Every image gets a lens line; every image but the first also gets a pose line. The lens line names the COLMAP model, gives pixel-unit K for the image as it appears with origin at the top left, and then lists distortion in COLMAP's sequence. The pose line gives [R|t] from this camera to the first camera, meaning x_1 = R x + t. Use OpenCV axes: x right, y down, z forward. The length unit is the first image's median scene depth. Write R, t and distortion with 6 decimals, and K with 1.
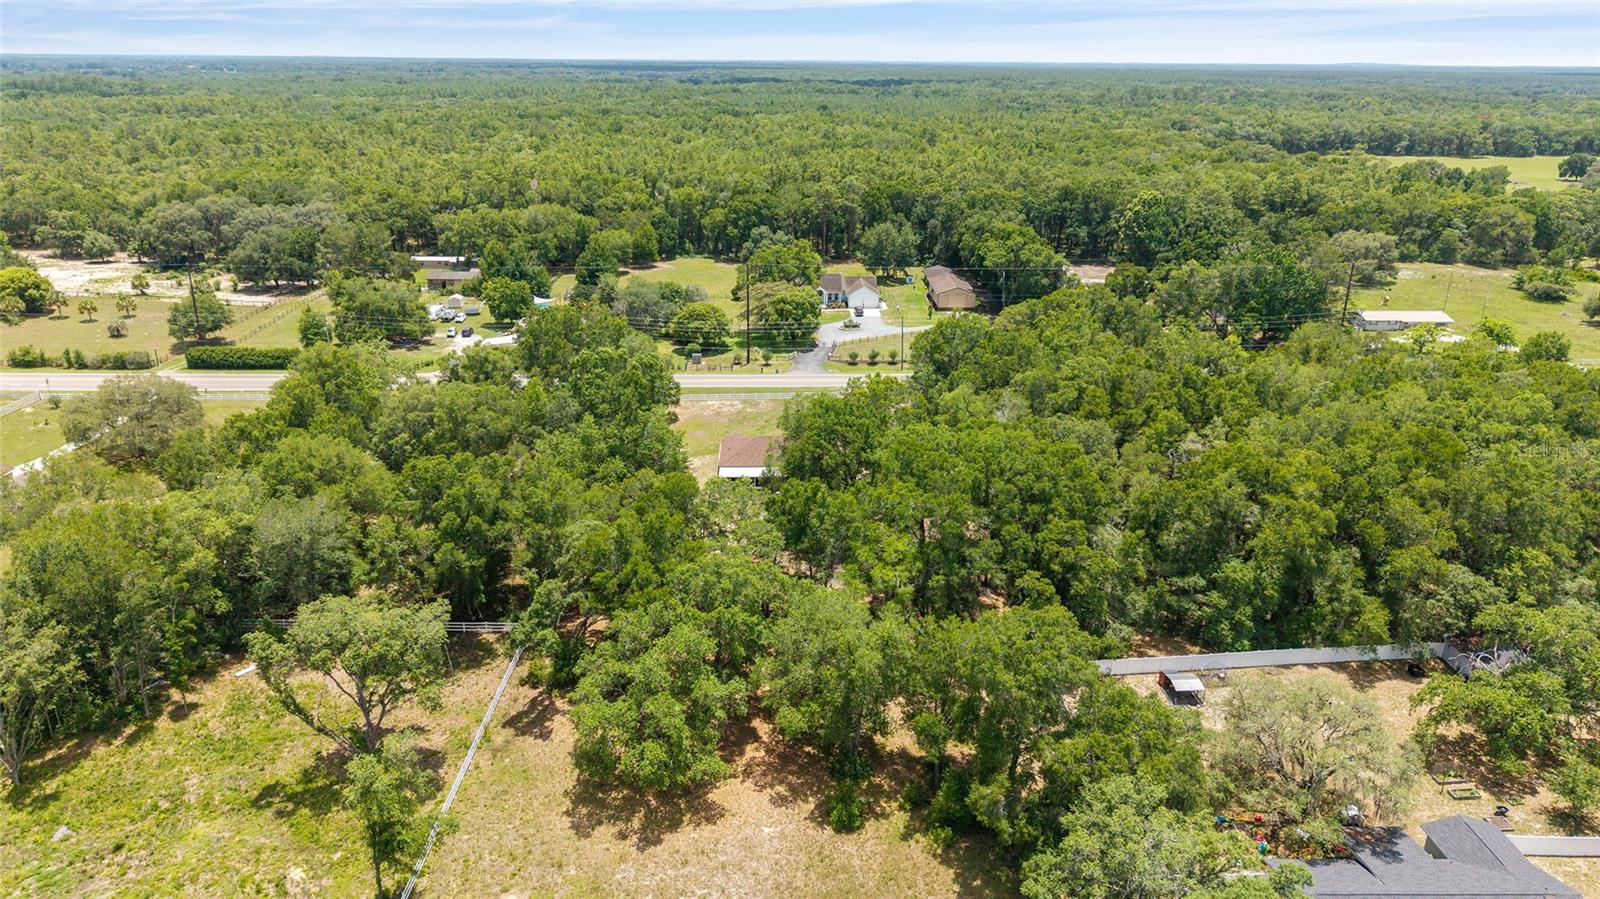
lens RADIAL K [[1070.4, 0, 802.4], [0, 1070.4, 456.6], [0, 0, 1]] dist [0.009459, -0.008073]
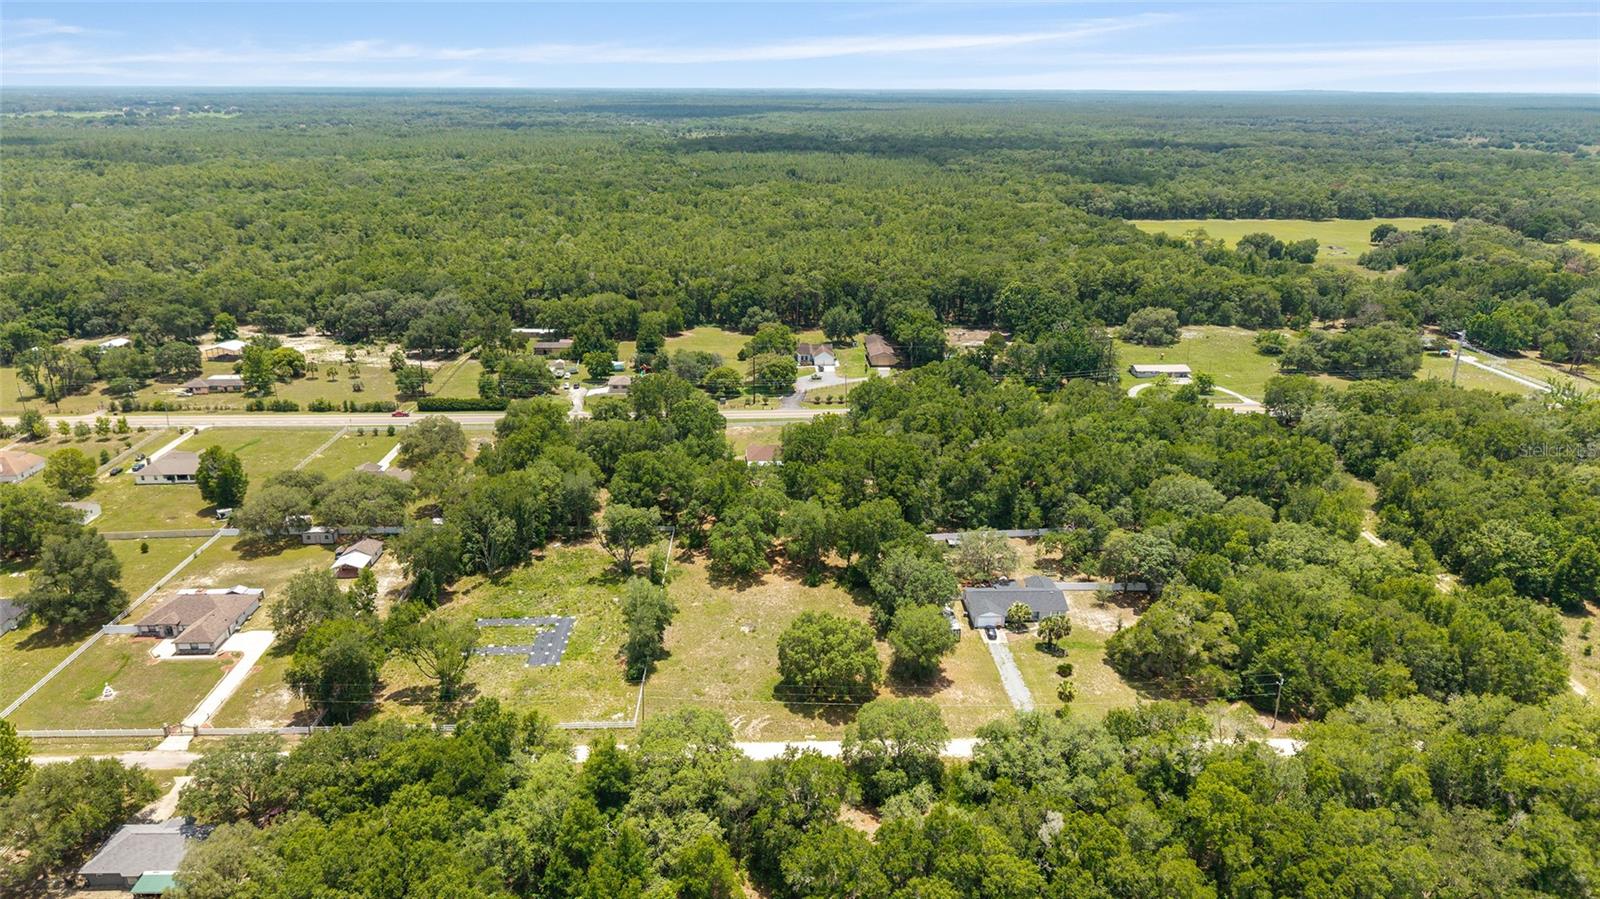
lens RADIAL K [[1070.4, 0, 798.2], [0, 1070.4, 447.6], [0, 0, 1]] dist [0.009459, -0.008073]
pose [[0.999641, -0.012701, 0.023600, -0.021074], [0.013403, 0.999466, -0.029802, 0.029649], [-0.023209, 0.030107, 0.999277, -0.626150]]
